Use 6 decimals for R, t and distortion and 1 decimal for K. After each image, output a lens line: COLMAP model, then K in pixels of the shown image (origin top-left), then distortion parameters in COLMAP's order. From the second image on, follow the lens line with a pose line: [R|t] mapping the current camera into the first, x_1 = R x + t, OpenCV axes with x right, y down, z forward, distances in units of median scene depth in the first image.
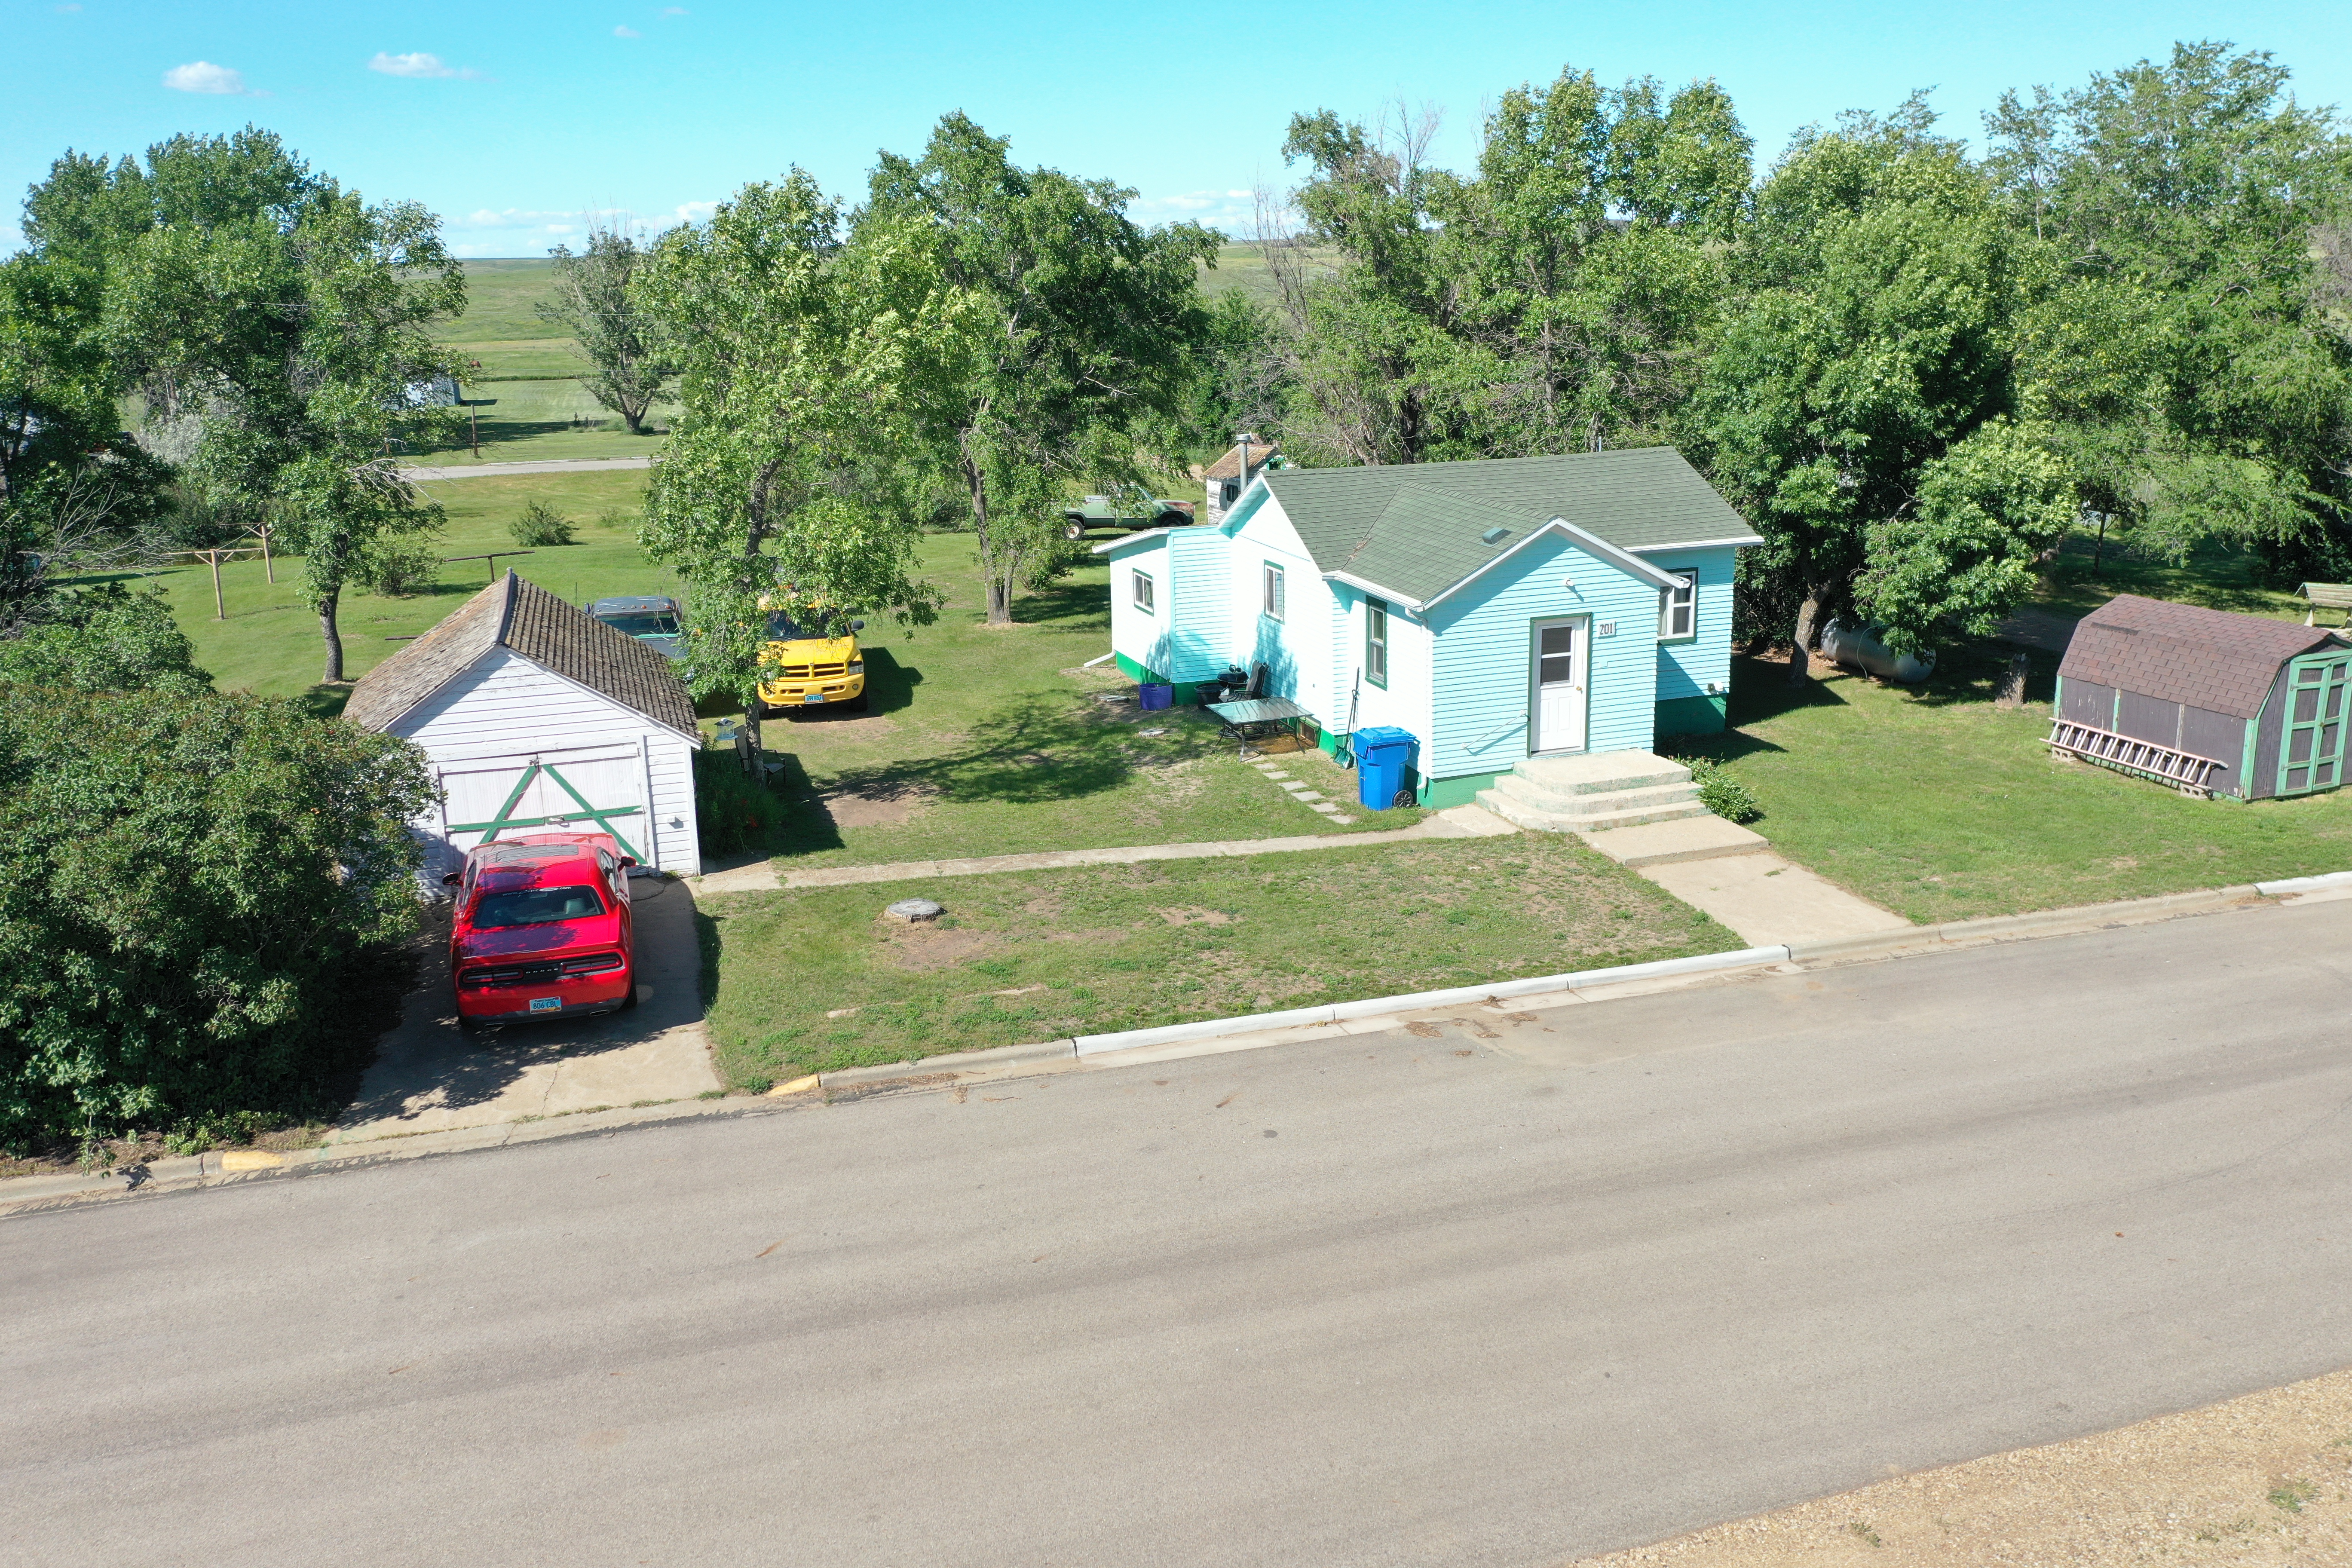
lens RADIAL K [[1876.0, 0, 1171.7], [0, 1876.0, 778.0], [0, 0, 1]] dist [0.009720, 0.002128]
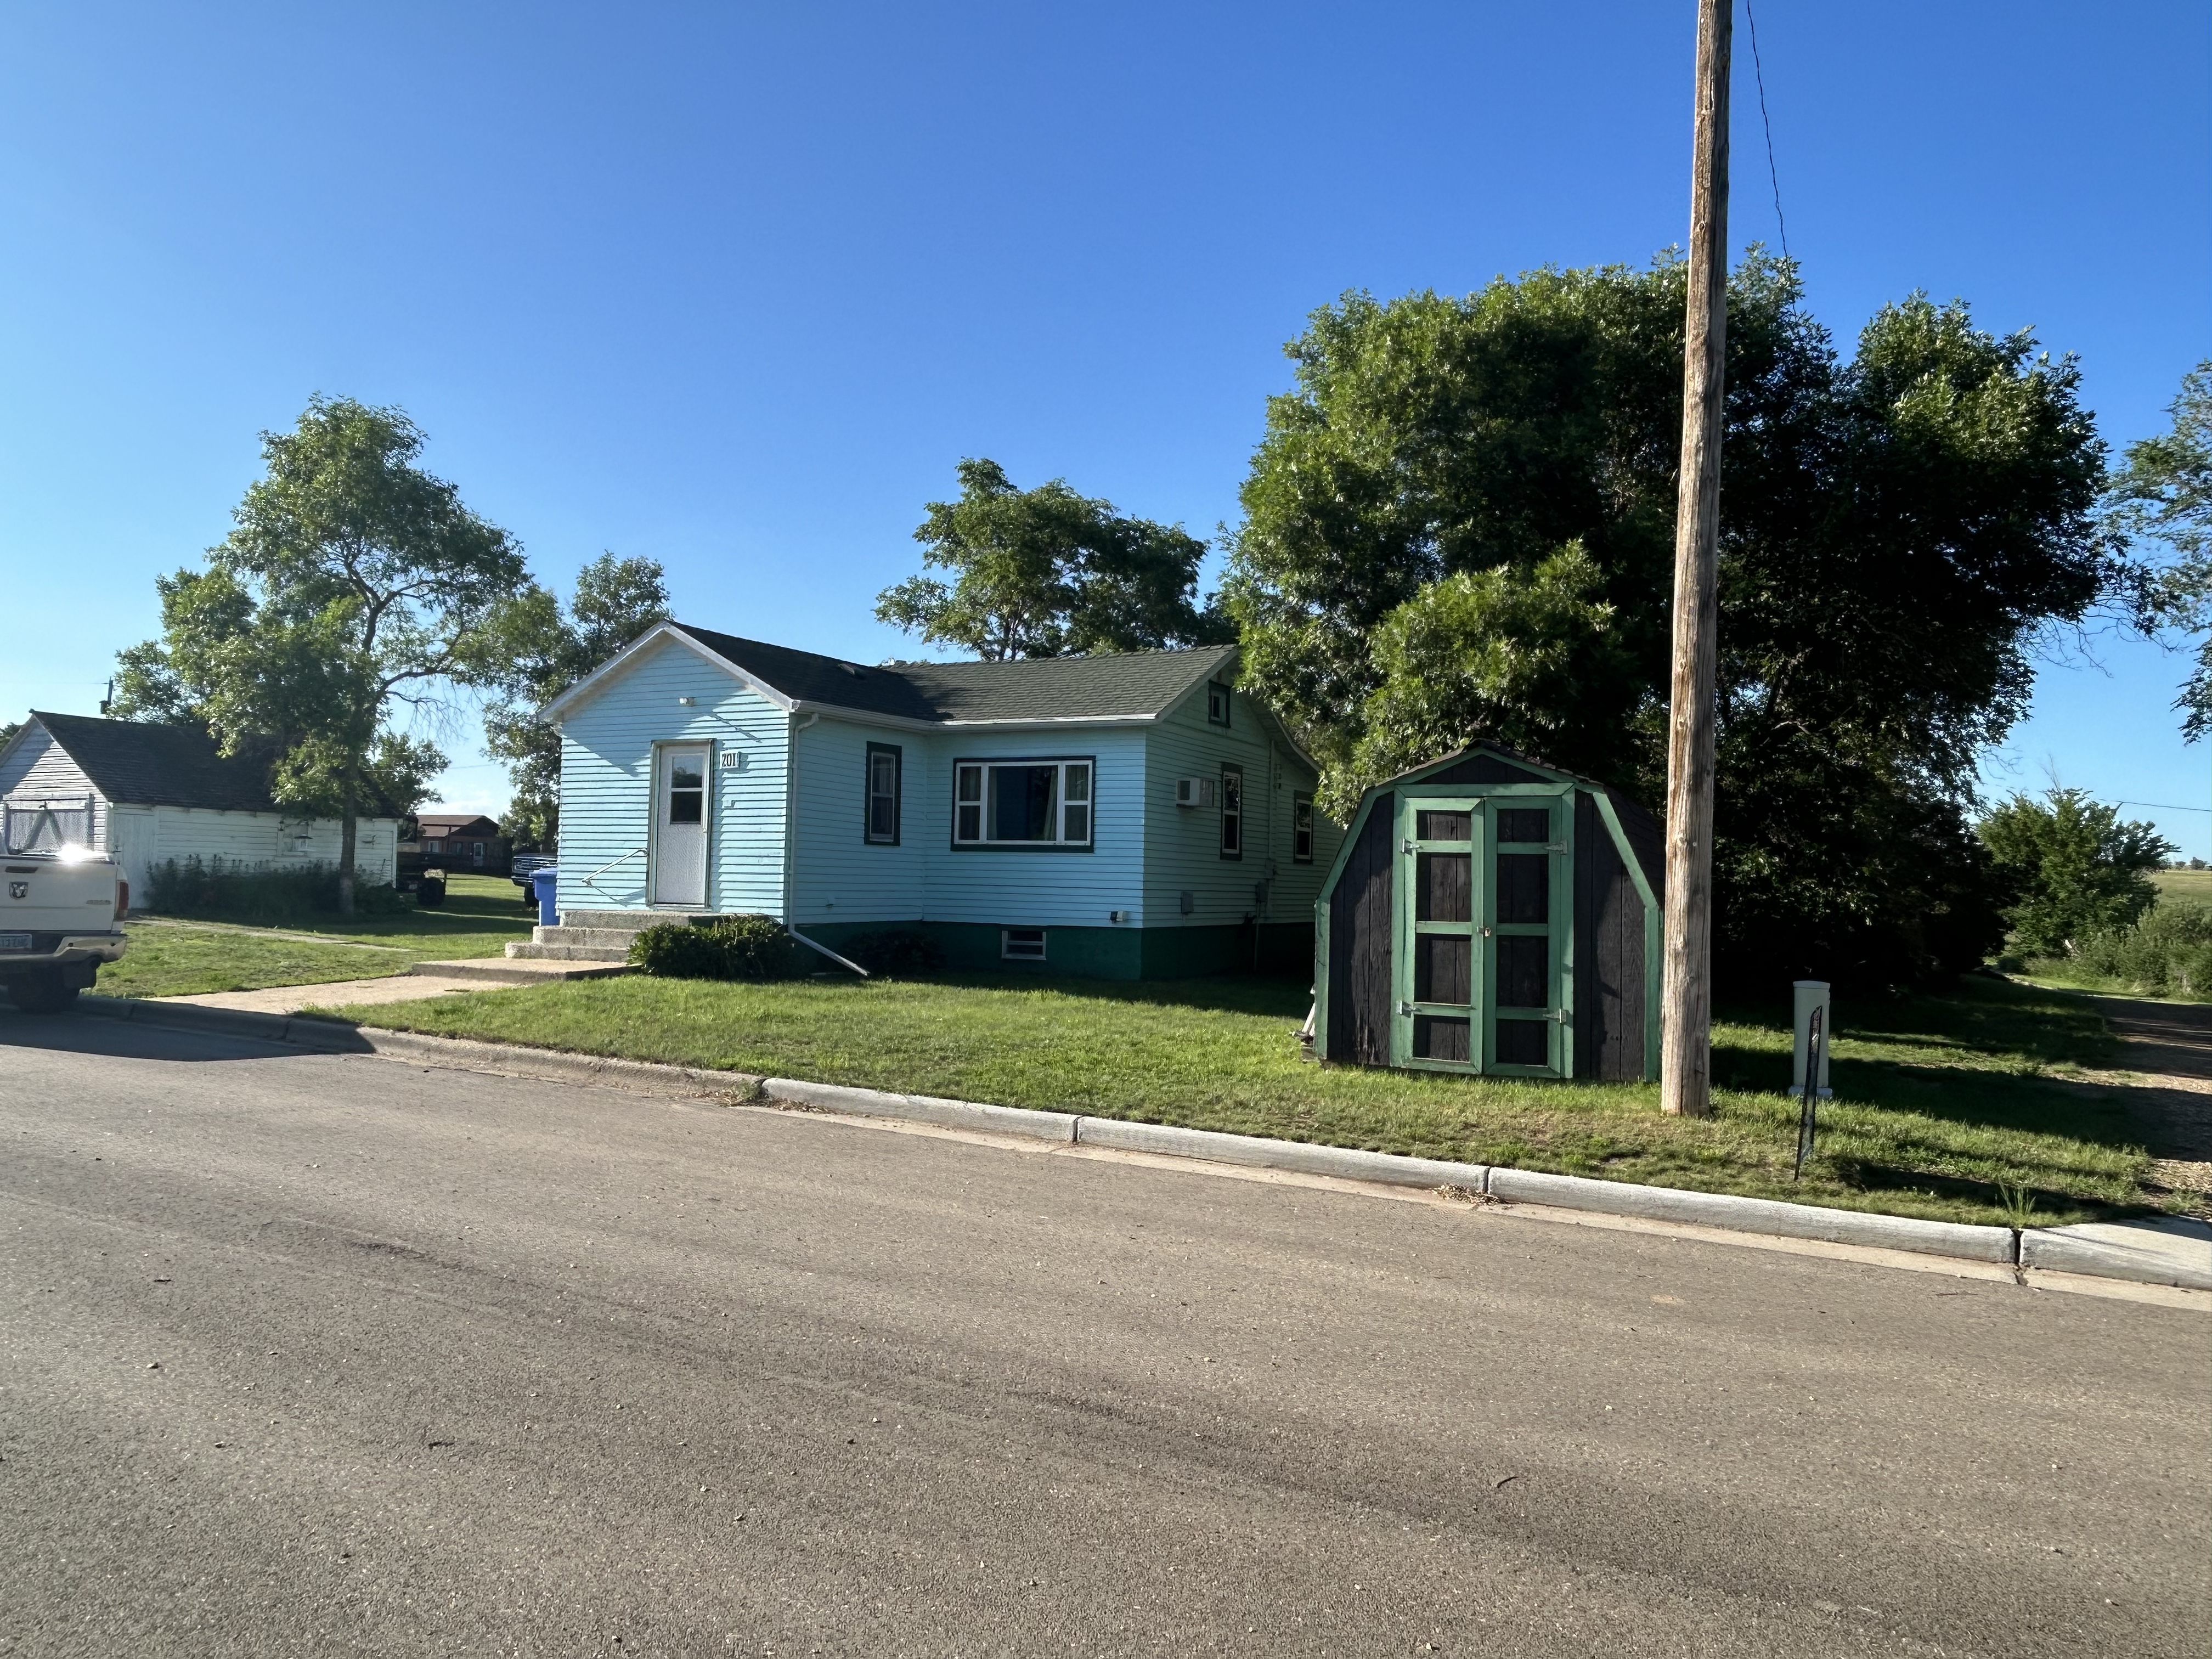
lens RADIAL K [[1495.1, 0, 1100.2], [0, 1495.1, 827.8], [0, 0, 1]] dist [-0.005241, -0.000632]
pose [[0.708540, 0.015250, -0.705506, 0.818440], [-0.216945, 0.956056, -0.197211, 0.044879], [0.671496, 0.292788, 0.680712, 0.656348]]
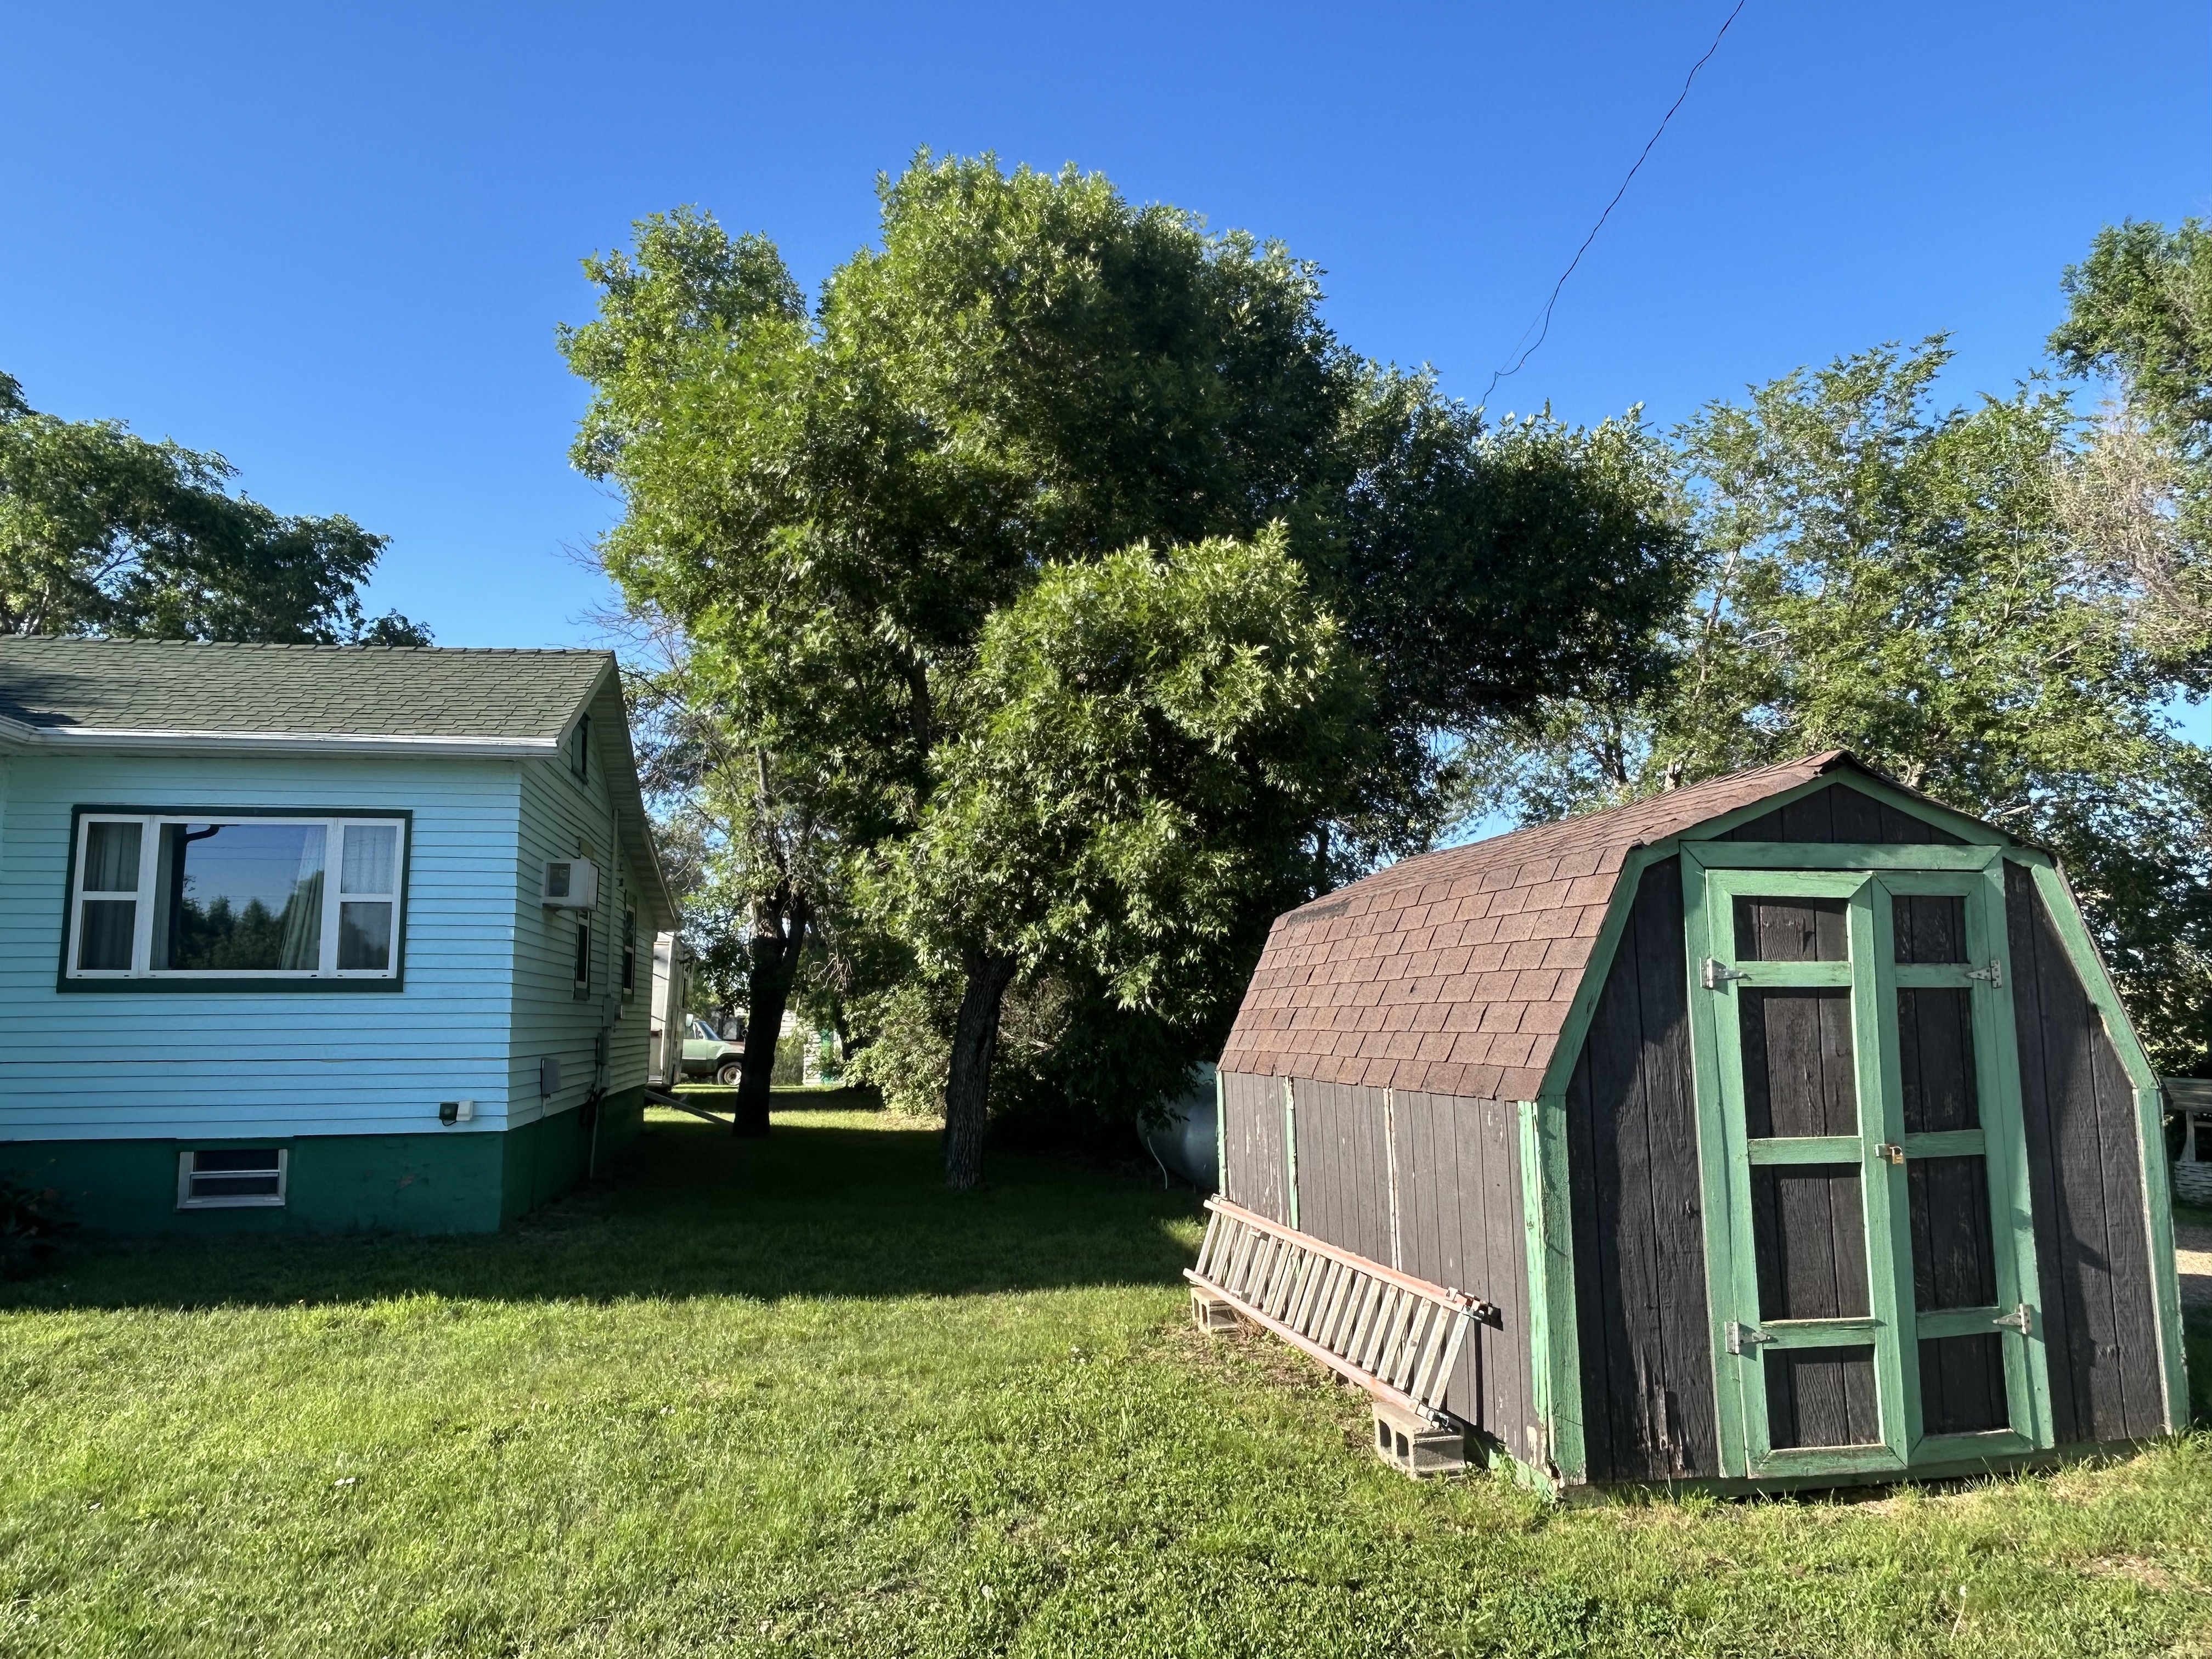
lens RADIAL K [[1495.1, 0, 1075.4], [0, 1495.1, 823.9], [0, 0, 1]] dist [-0.005241, -0.000632]
pose [[0.989549, 0.000706, -0.144192, 0.538161], [-0.054309, 0.928174, -0.368161, 0.006972], [0.133575, 0.372145, 0.918513, 0.801678]]
